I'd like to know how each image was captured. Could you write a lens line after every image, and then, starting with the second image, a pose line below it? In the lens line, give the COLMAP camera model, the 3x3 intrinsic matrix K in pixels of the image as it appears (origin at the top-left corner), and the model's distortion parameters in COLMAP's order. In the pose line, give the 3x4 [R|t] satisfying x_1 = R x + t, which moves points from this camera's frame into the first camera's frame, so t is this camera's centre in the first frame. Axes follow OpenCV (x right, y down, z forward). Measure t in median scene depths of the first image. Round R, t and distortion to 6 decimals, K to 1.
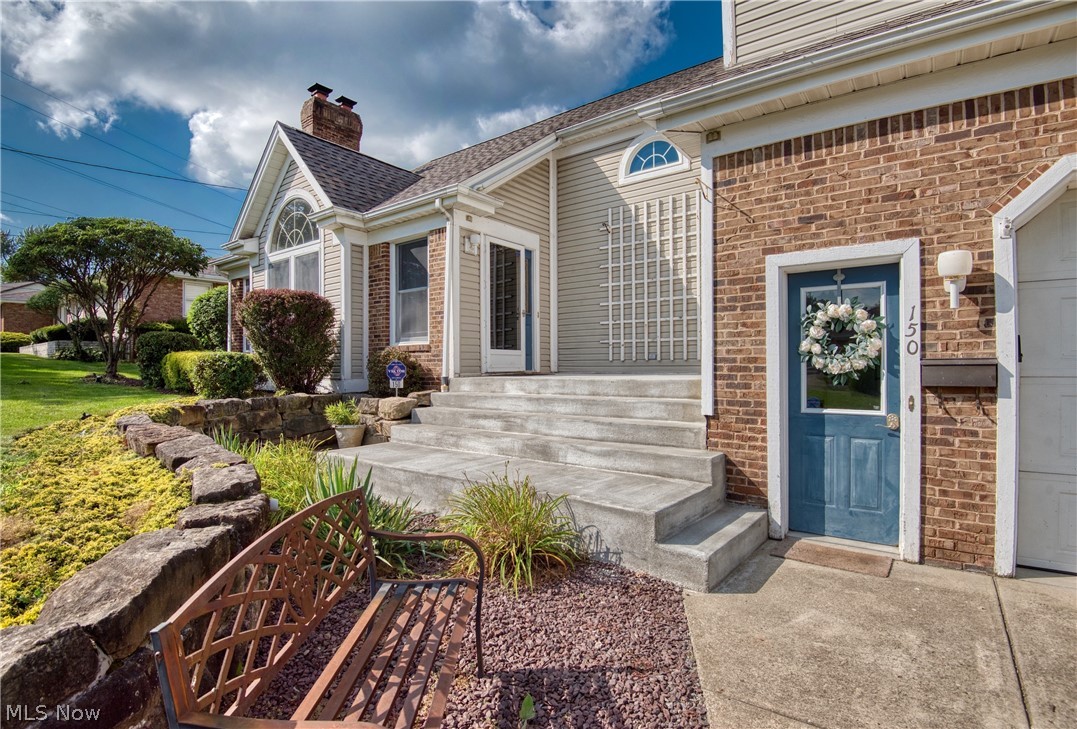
lens RADIAL K [[509.0, 0, 530.8], [0, 509.0, 364.7], [0, 0, 1]] dist [-0.034713, -0.005668]
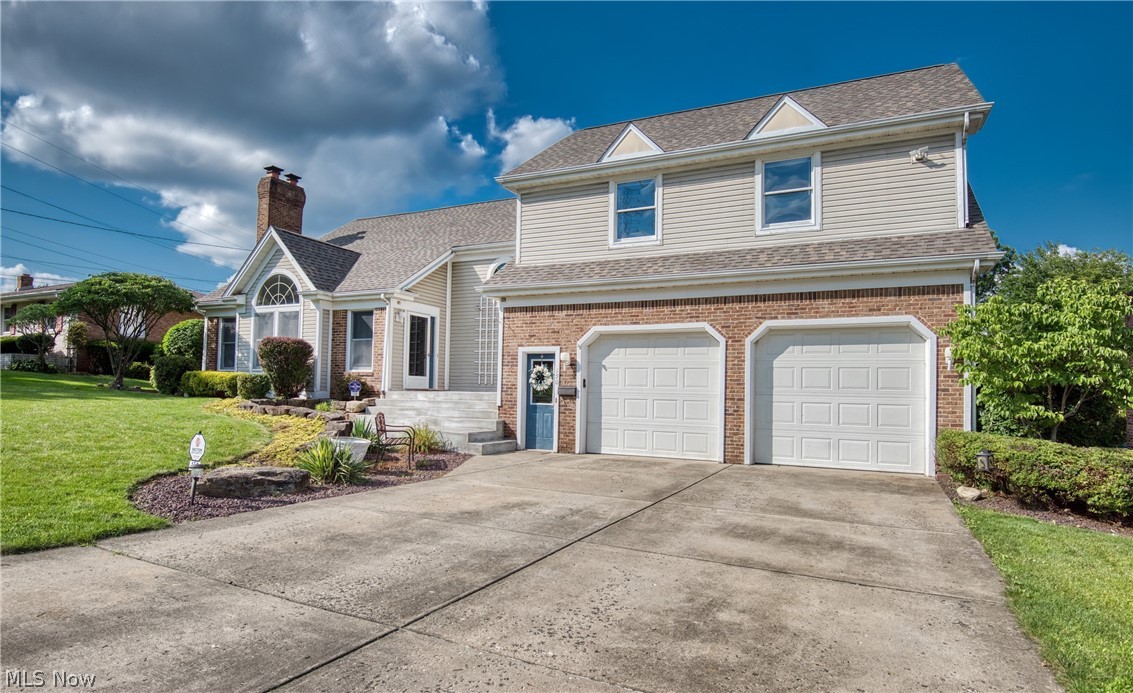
lens RADIAL K [[585.9, 0, 569.7], [0, 585.9, 370.5], [0, 0, 1]] dist [-0.015954, -0.002039]
pose [[0.975400, 0.030695, 0.218296, 0.024617], [-0.024104, 0.999172, -0.032789, 0.004703], [-0.219121, 0.026721, 0.975332, -1.191651]]
